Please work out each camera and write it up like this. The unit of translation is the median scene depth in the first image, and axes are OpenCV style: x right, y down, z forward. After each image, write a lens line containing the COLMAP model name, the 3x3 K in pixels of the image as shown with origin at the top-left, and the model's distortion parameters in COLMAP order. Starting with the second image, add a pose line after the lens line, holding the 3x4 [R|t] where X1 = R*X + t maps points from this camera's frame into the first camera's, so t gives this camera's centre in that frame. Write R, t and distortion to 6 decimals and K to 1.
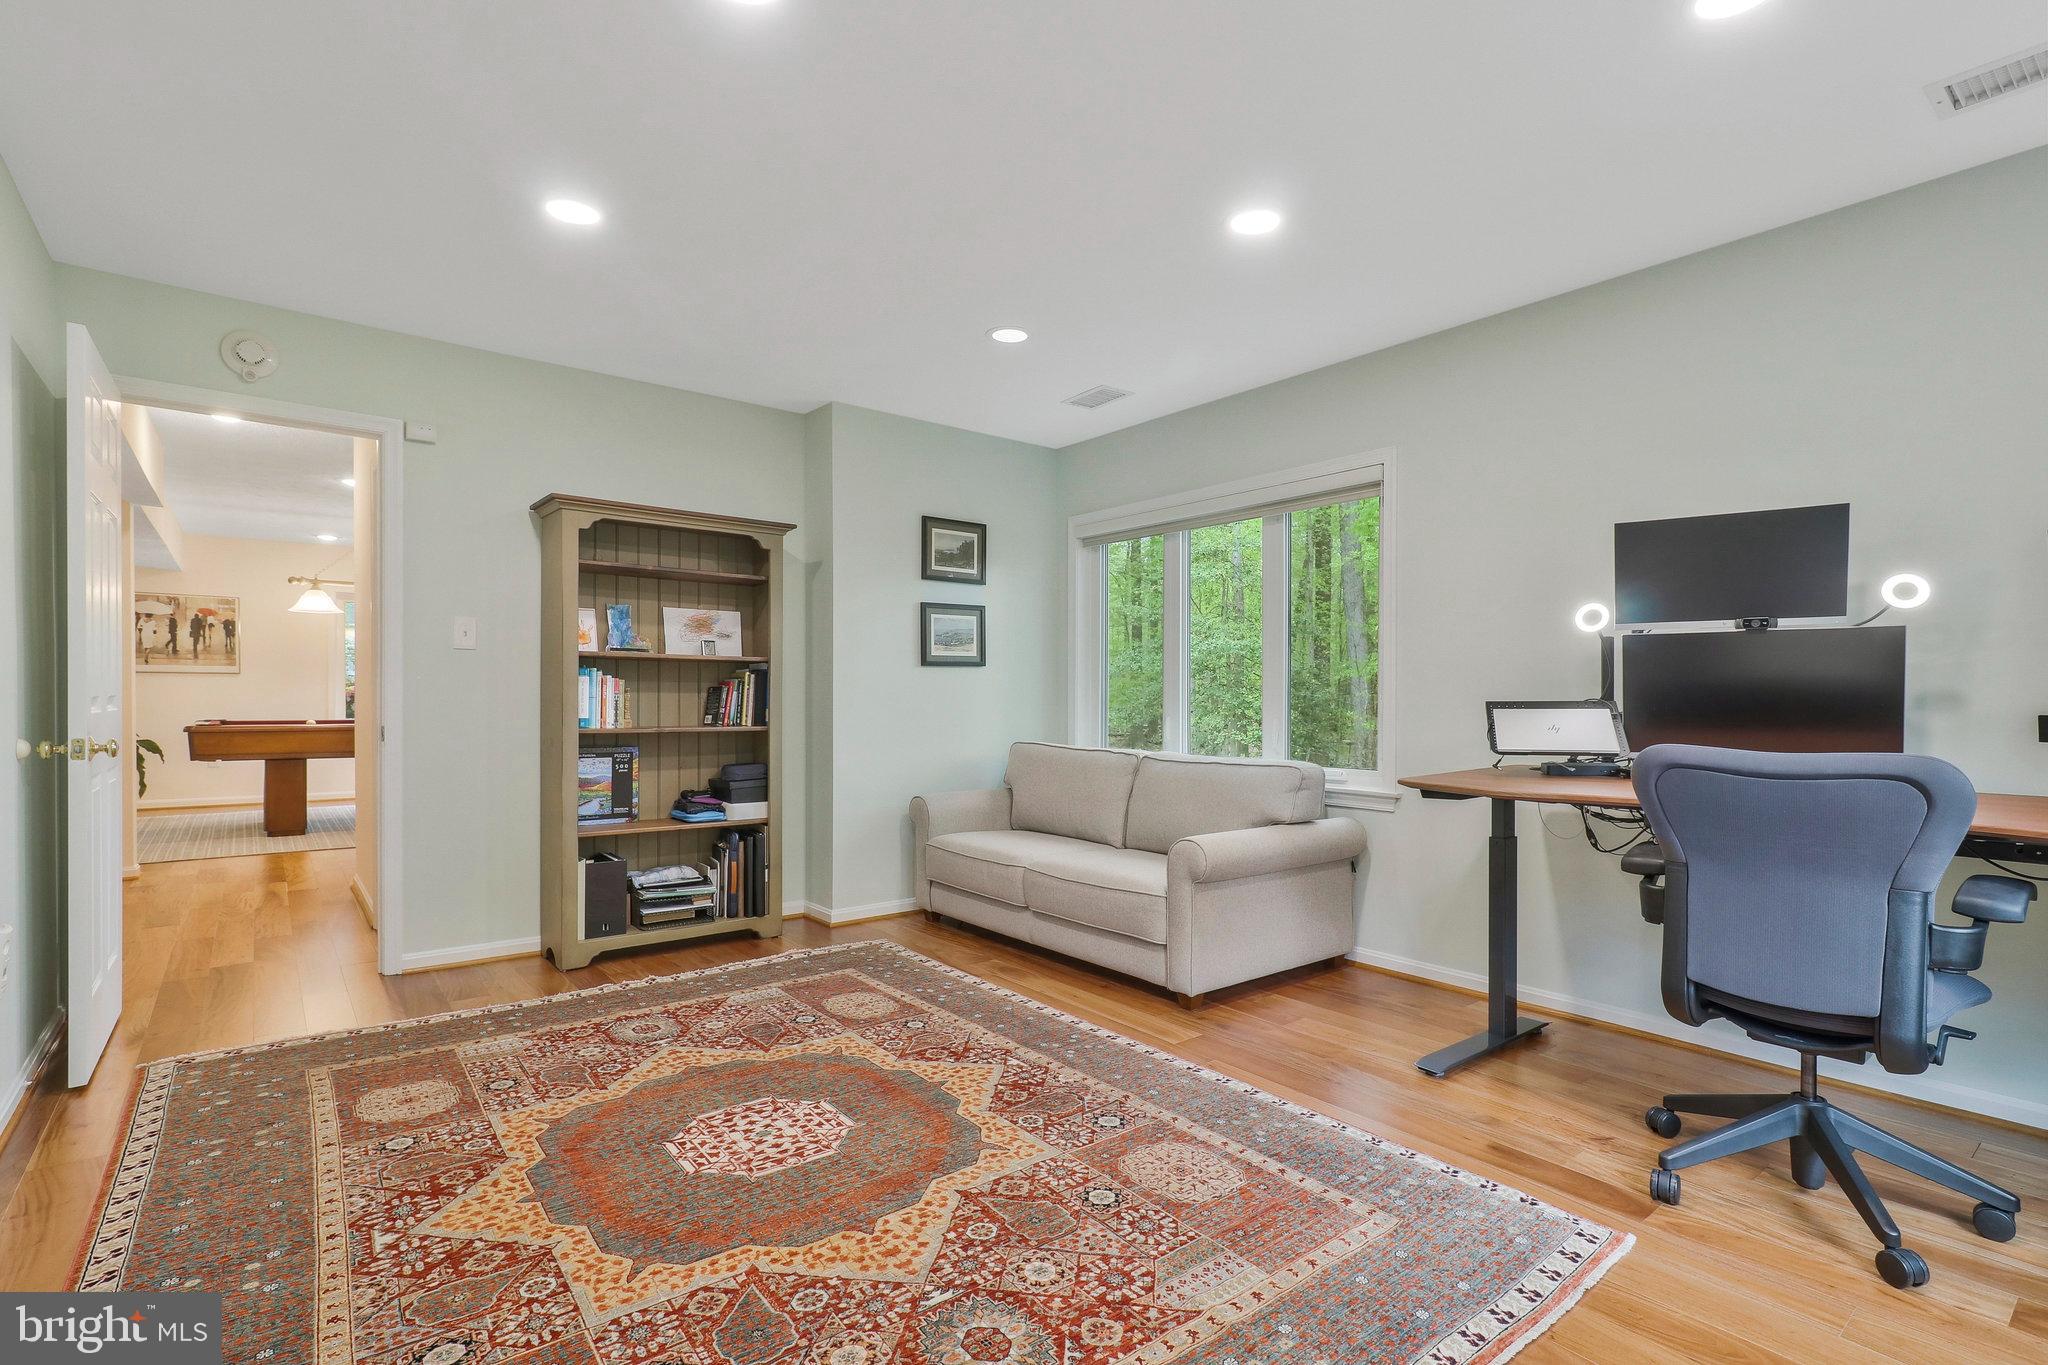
lens RADIAL K [[984.1, 0, 1024.0], [0, 984.1, 682.5], [0, 0, 1]] dist [-0.002296, -0.000112]
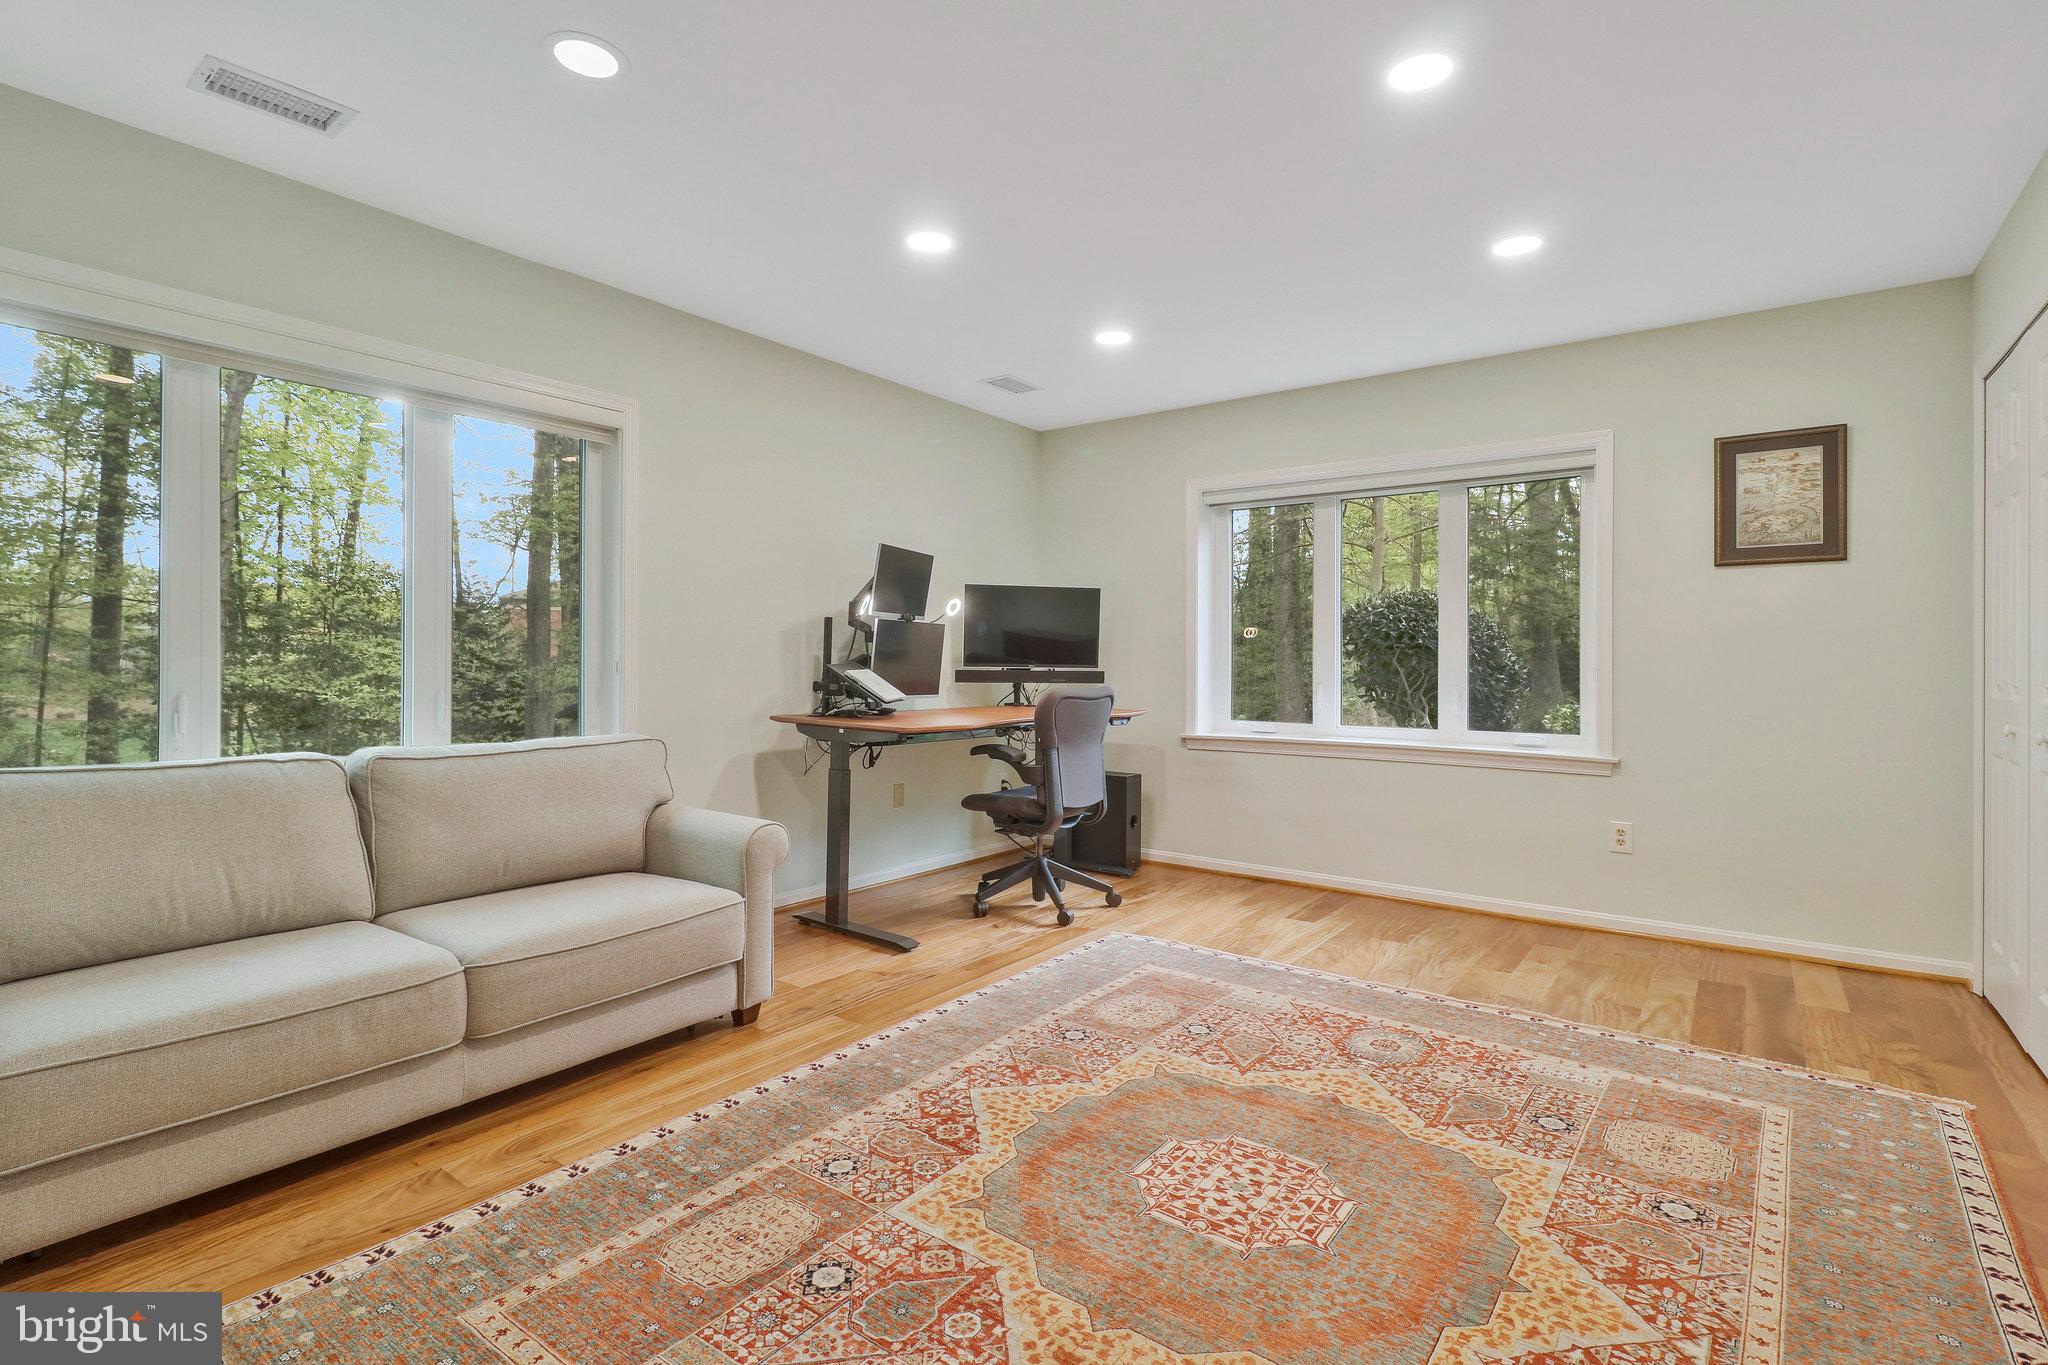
lens RADIAL K [[963.1, 0, 1026.4], [0, 963.1, 650.5], [0, 0, 1]] dist [-0.000504, -0.000653]
pose [[-0.263640, -0.000378, 0.964621, -1.166896], [-0.021429, 0.999755, -0.005465, 0.003689], [-0.964383, -0.022112, -0.263584, 1.609366]]
